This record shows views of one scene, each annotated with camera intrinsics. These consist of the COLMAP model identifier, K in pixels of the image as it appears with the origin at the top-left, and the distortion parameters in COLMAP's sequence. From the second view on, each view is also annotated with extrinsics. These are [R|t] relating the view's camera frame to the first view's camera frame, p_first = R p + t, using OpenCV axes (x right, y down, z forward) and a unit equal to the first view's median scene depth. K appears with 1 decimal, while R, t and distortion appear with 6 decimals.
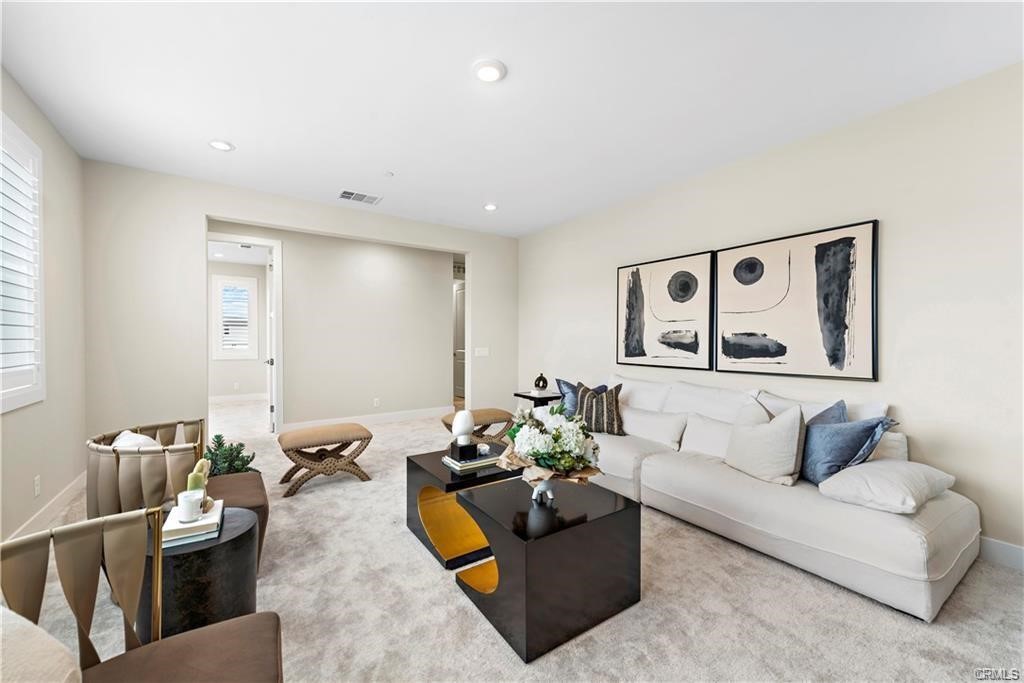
lens RADIAL K [[412.6, 0, 511.9], [0, 412.6, 341.7], [0, 0, 1]] dist [0.000081, 0.000004]
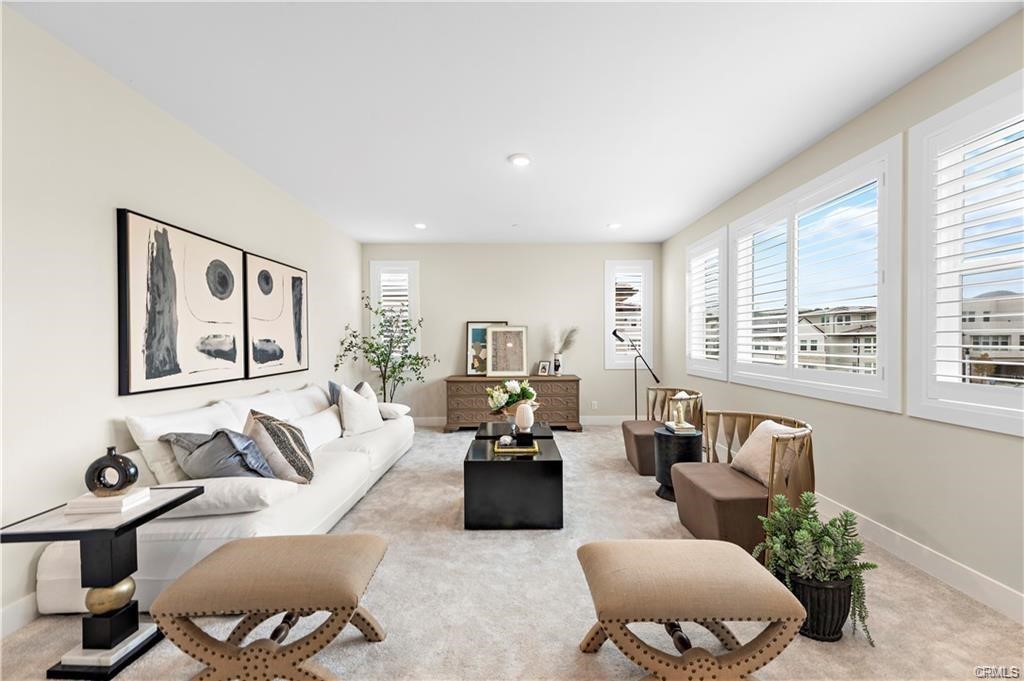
lens RADIAL K [[425.3, 0, 513.9], [0, 425.3, 341.7], [0, 0, 1]] dist [-0.000067, -0.000007]
pose [[-0.830258, 0.000181, 0.557379, -0.506375], [0.004633, 0.999968, 0.006576, -0.016719], [-0.557359, 0.008042, -0.830232, 1.342272]]
